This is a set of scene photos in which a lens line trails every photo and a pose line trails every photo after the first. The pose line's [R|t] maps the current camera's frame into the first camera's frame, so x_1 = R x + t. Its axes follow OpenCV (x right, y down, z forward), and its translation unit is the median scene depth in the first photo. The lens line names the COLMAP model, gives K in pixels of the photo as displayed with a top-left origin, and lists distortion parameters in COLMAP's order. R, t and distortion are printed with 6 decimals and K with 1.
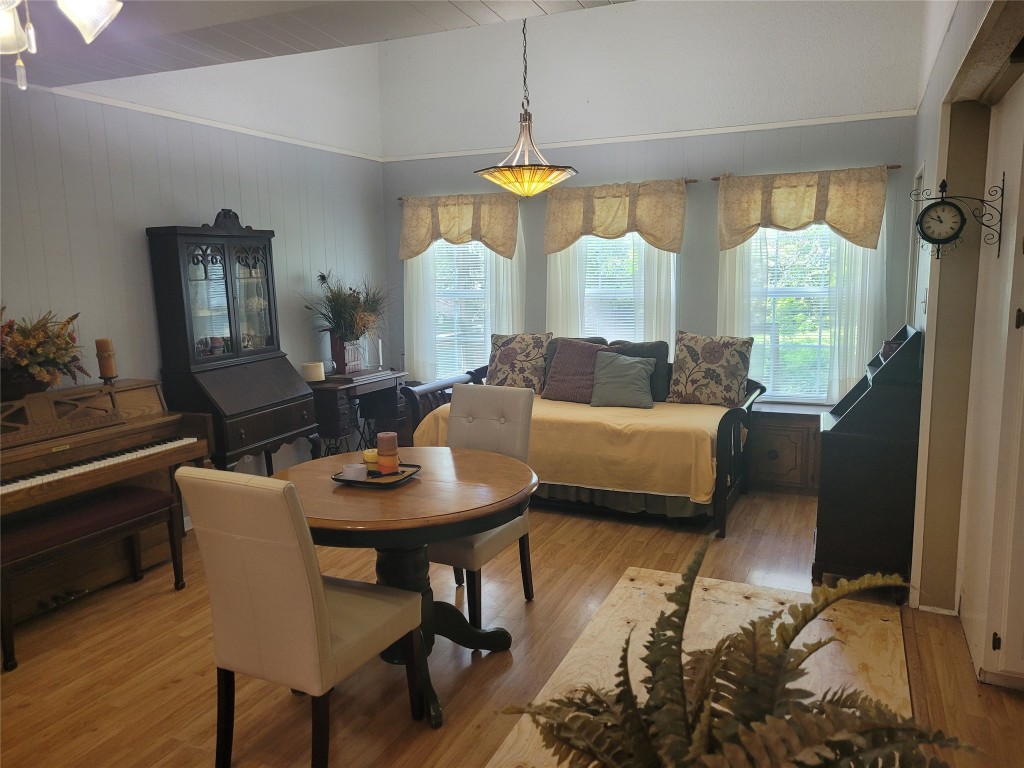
lens RADIAL K [[770.4, 0, 518.9], [0, 770.4, 372.3], [0, 0, 1]] dist [0.042985, -0.030434]
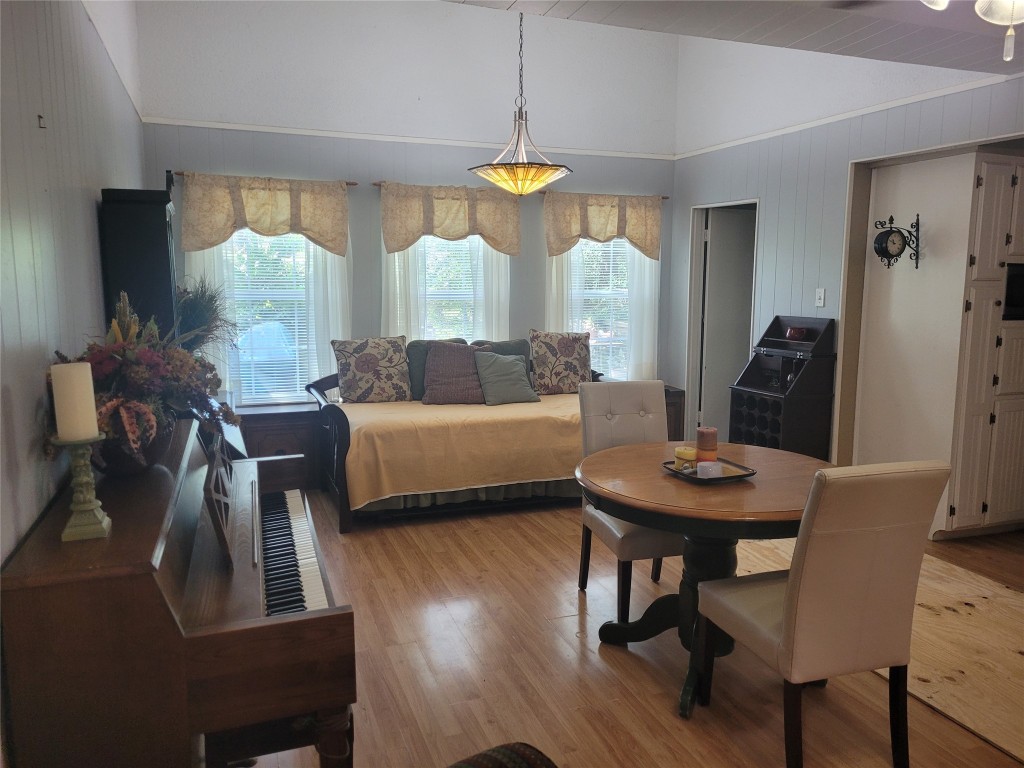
lens RADIAL K [[770.4, 0, 518.9], [0, 770.4, 372.3], [0, 0, 1]] dist [0.042985, -0.030434]
pose [[0.709188, -0.066890, 0.701839, -0.550876], [0.074819, 0.997008, 0.019420, -0.015104], [-0.701038, 0.038739, 0.712071, 0.236464]]
